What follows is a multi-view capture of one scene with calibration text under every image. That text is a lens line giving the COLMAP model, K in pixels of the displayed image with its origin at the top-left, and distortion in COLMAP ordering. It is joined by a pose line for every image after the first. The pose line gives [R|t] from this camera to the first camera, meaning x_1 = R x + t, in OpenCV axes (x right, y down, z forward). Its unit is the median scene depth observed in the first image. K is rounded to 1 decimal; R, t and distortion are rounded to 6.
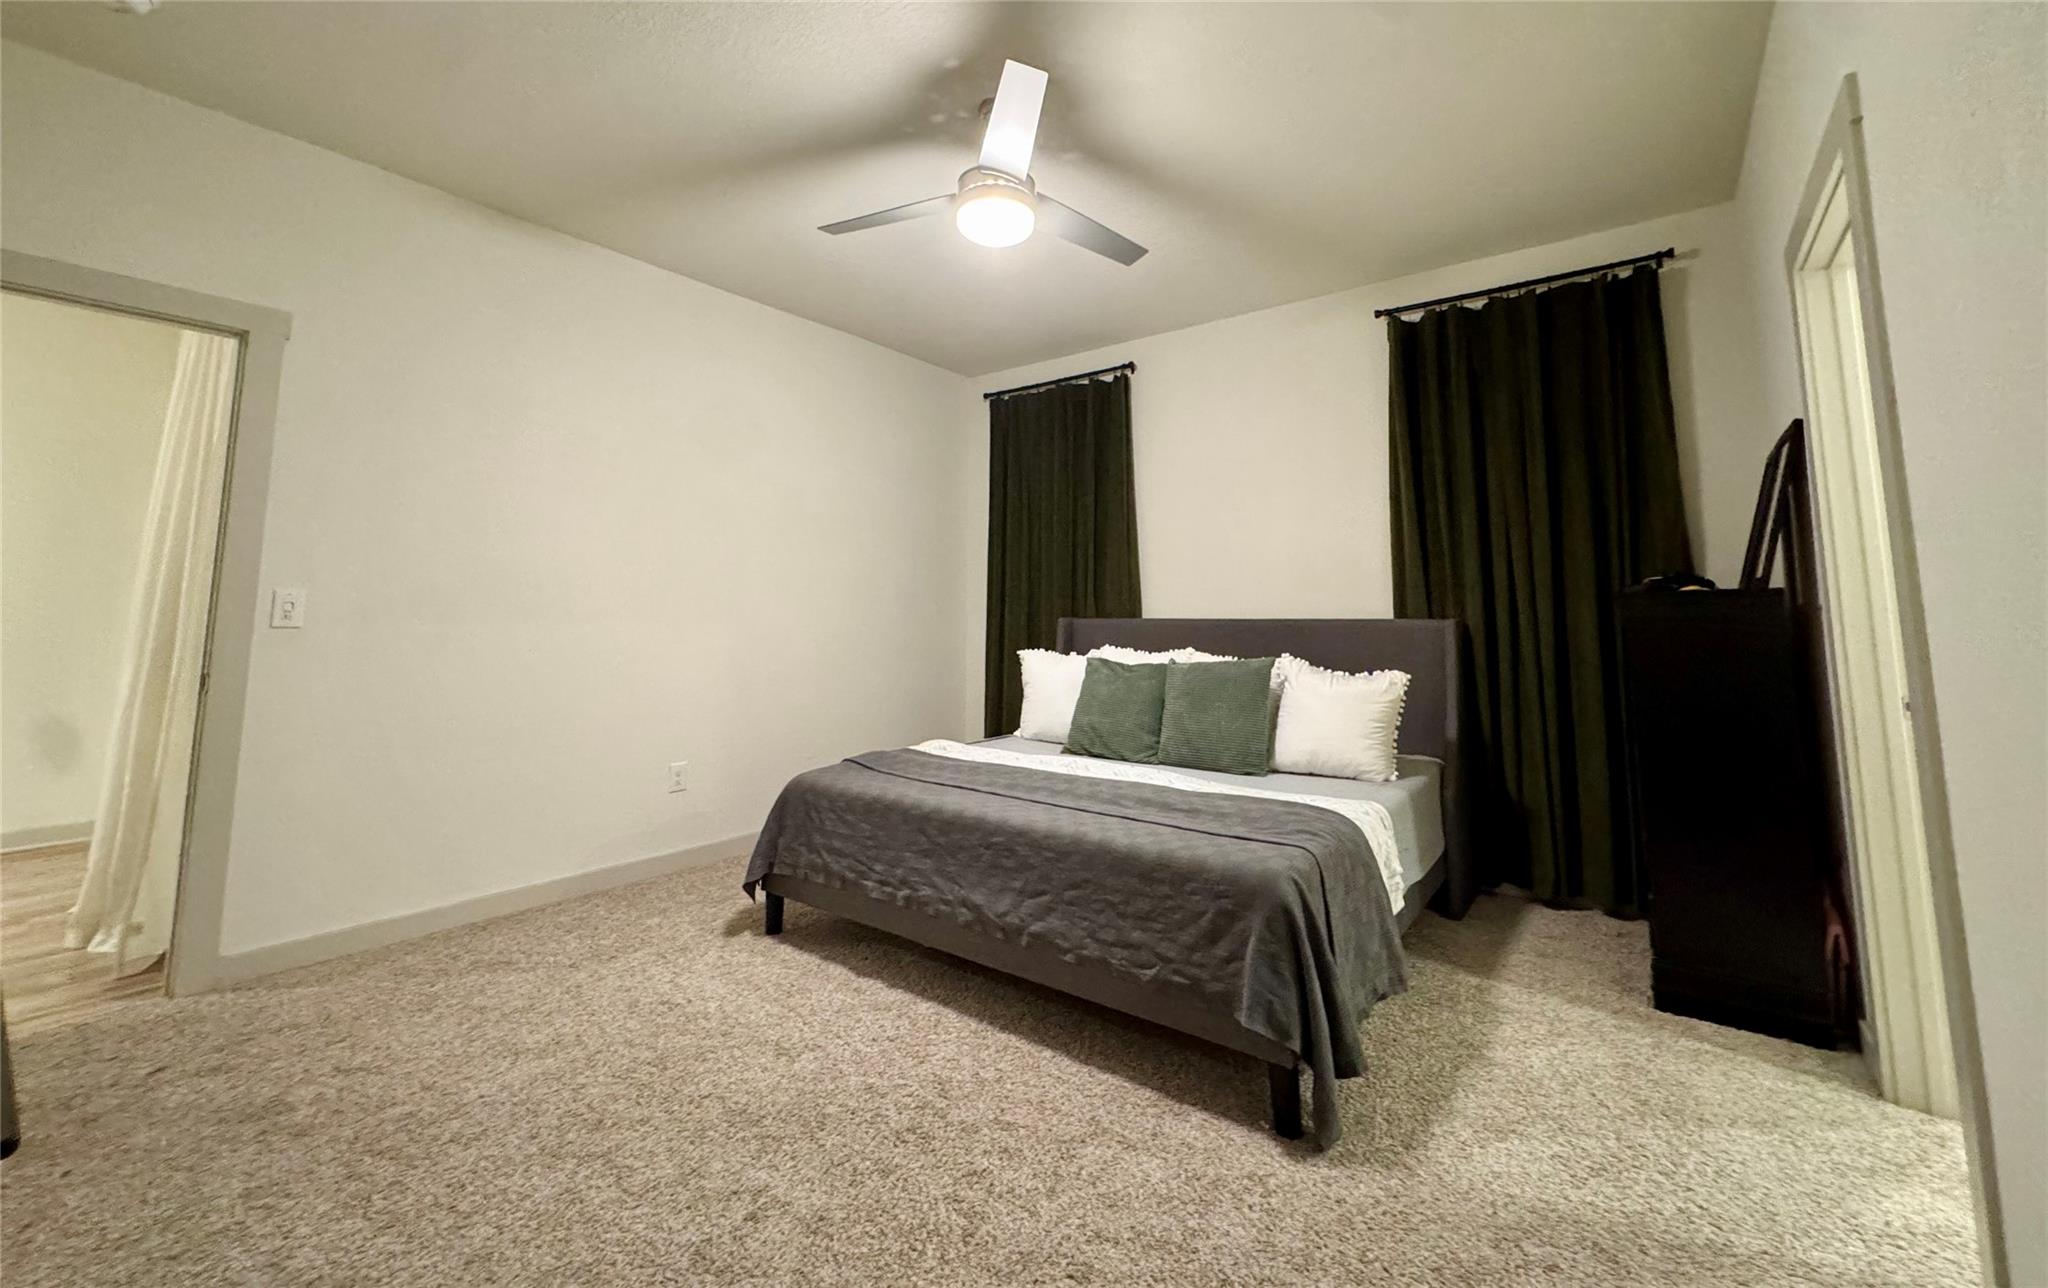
lens RADIAL K [[805.9, 0, 1023.4], [0, 805.9, 521.1], [0, 0, 1]] dist [0.000737, 0.000102]
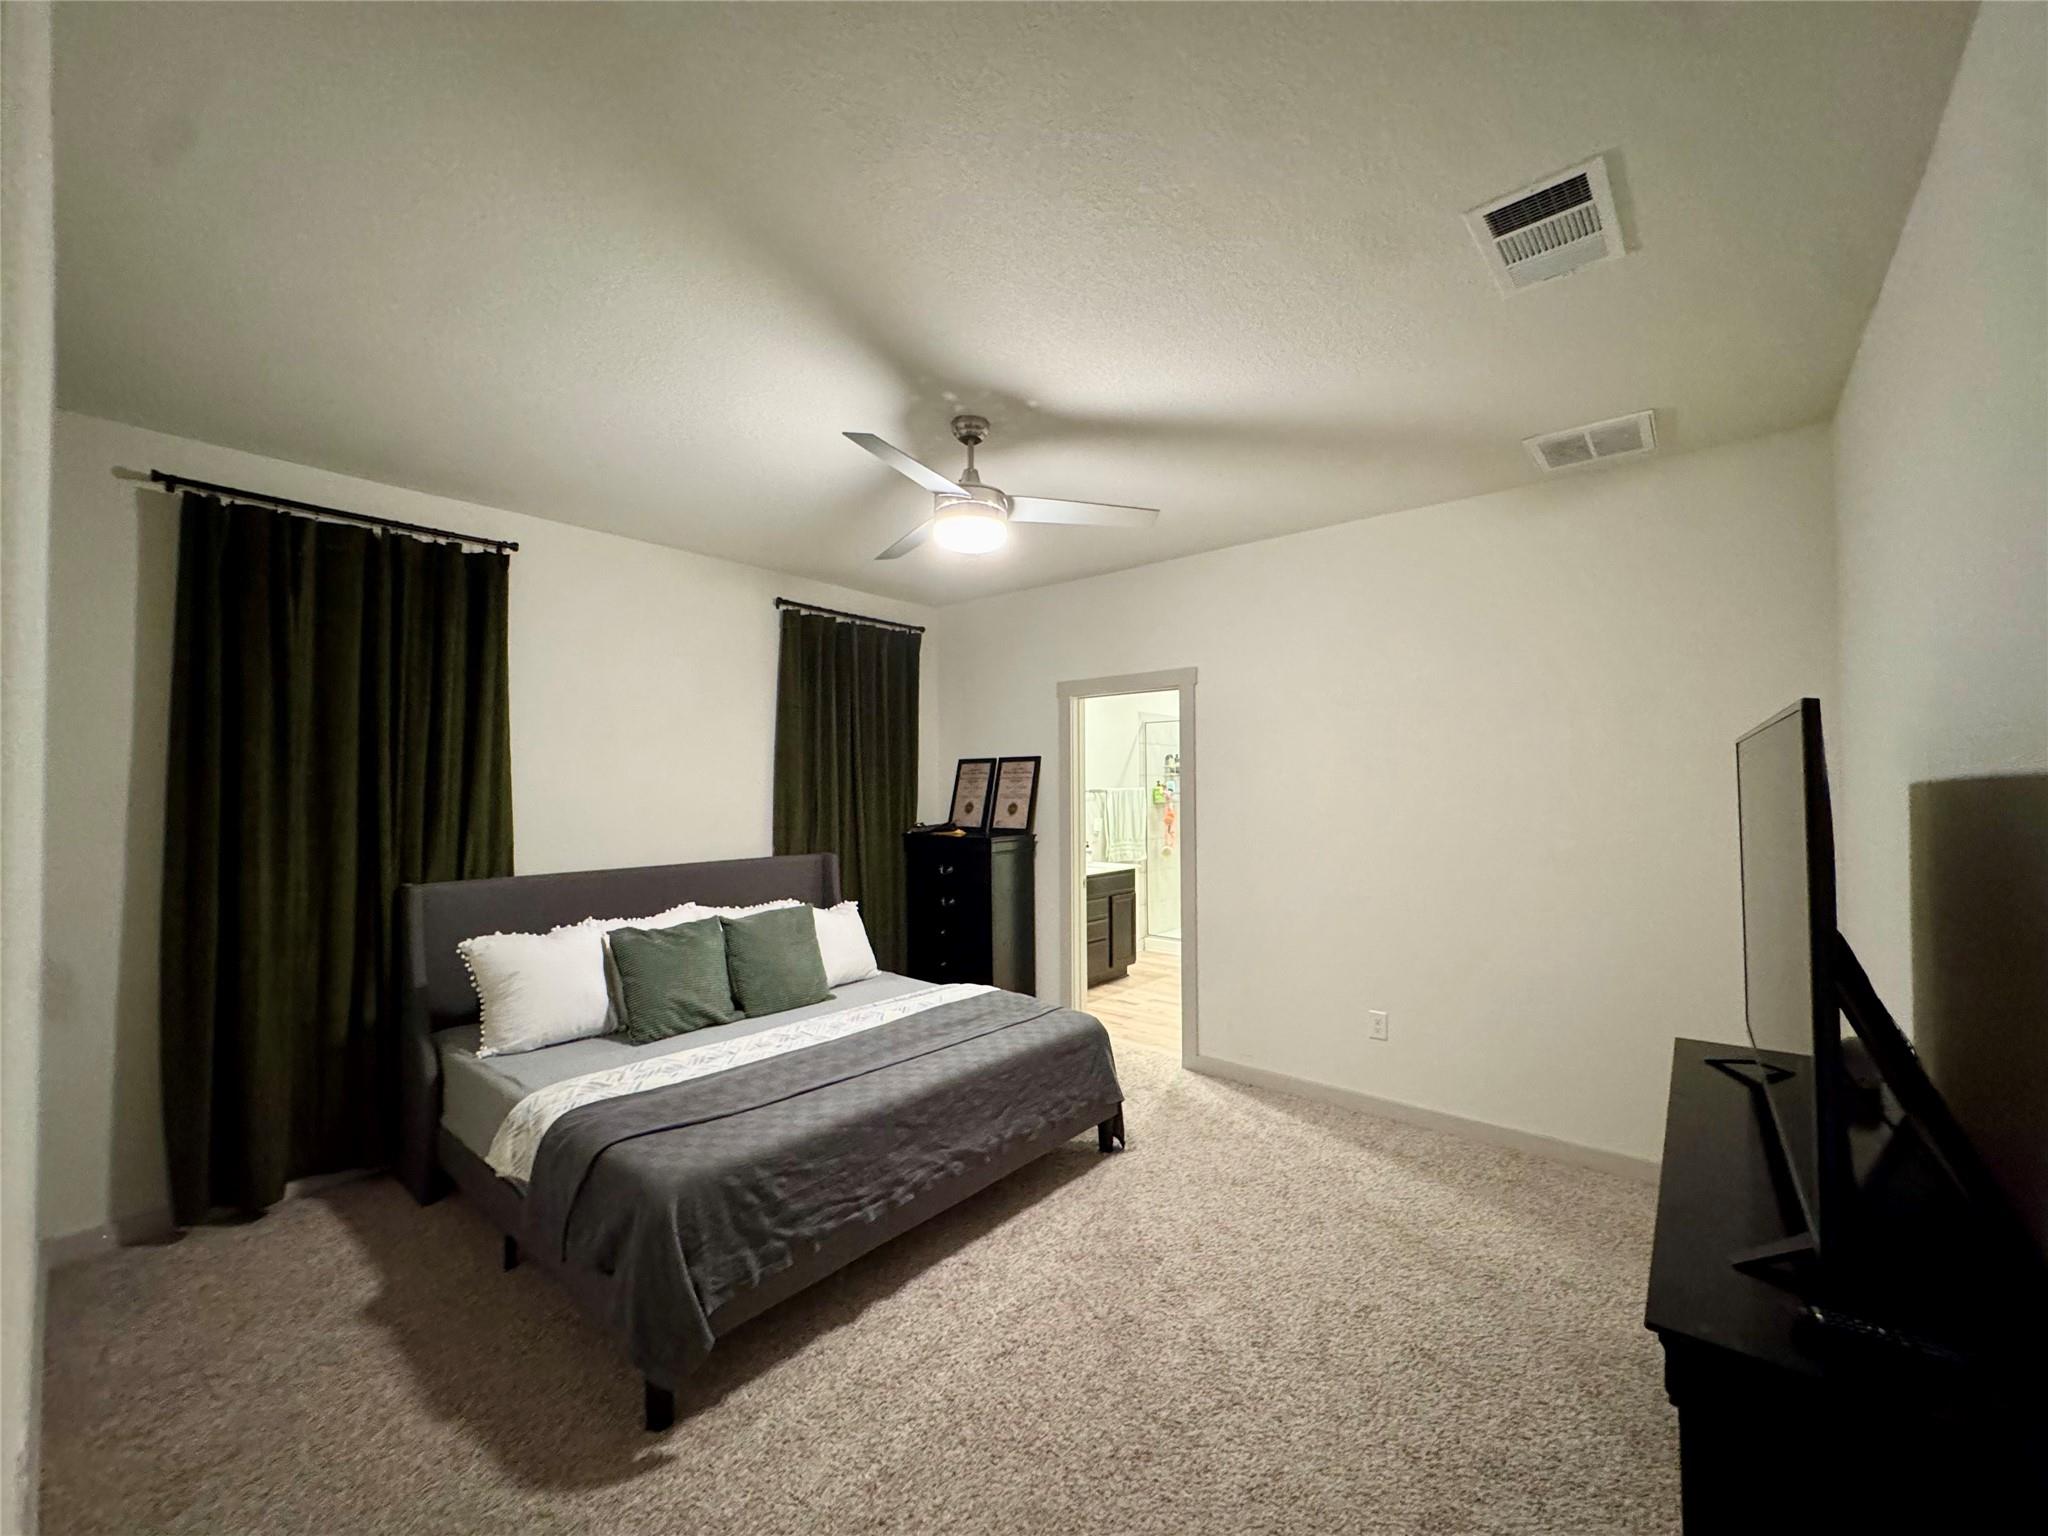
lens RADIAL K [[830.4, 0, 1024.0], [0, 830.4, 768.0], [0, 0, 1]] dist [-0.001075, -0.000119]
pose [[0.040377, 0.021648, 0.998950, -1.096013], [-0.113176, 0.993430, -0.016954, -0.046742], [-0.992754, -0.112373, 0.042562, 0.818704]]
